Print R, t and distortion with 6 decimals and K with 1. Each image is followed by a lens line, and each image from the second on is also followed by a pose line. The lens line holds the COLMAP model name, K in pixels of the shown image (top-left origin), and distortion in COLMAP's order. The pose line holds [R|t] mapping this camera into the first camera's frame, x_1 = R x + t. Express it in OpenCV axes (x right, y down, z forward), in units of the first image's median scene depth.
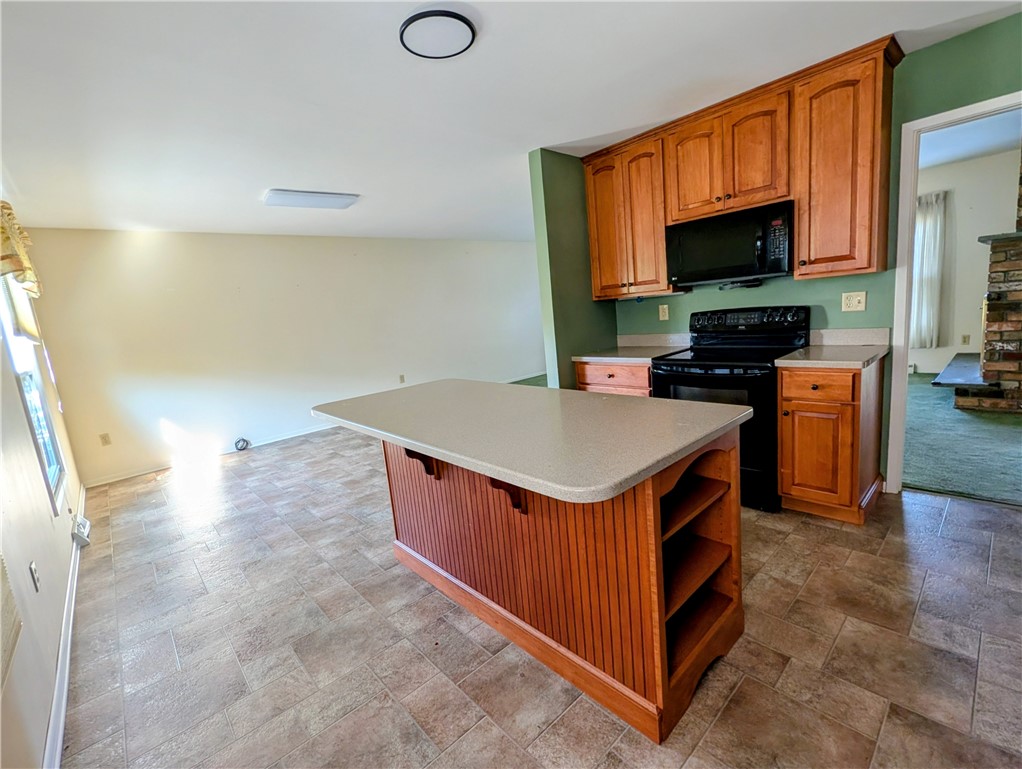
lens RADIAL K [[435.2, 0, 527.6], [0, 435.2, 404.8], [0, 0, 1]] dist [-0.042480, 0.000042]
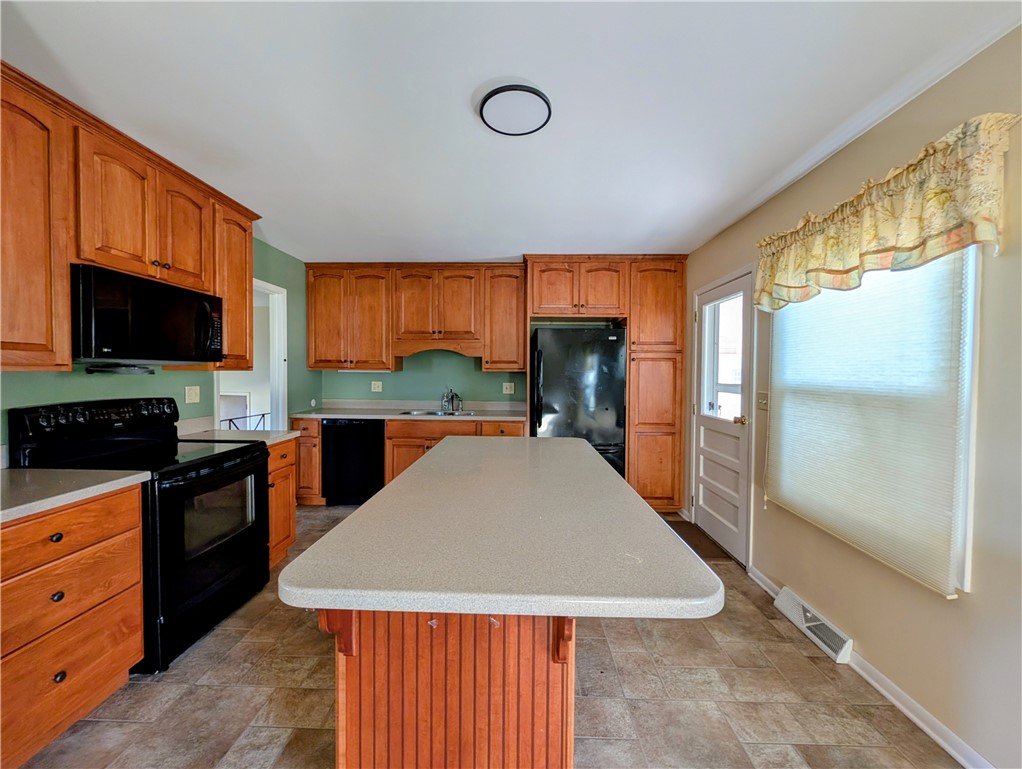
lens RADIAL K [[392.8, 0, 511.0], [0, 392.8, 384.5], [0, 0, 1]] dist [-0.000110, 0.000092]
pose [[-0.699622, 0.069677, 0.711108, -0.575042], [0.207346, 0.972206, 0.108736, -0.218250], [-0.683767, 0.223520, -0.694624, 1.199055]]
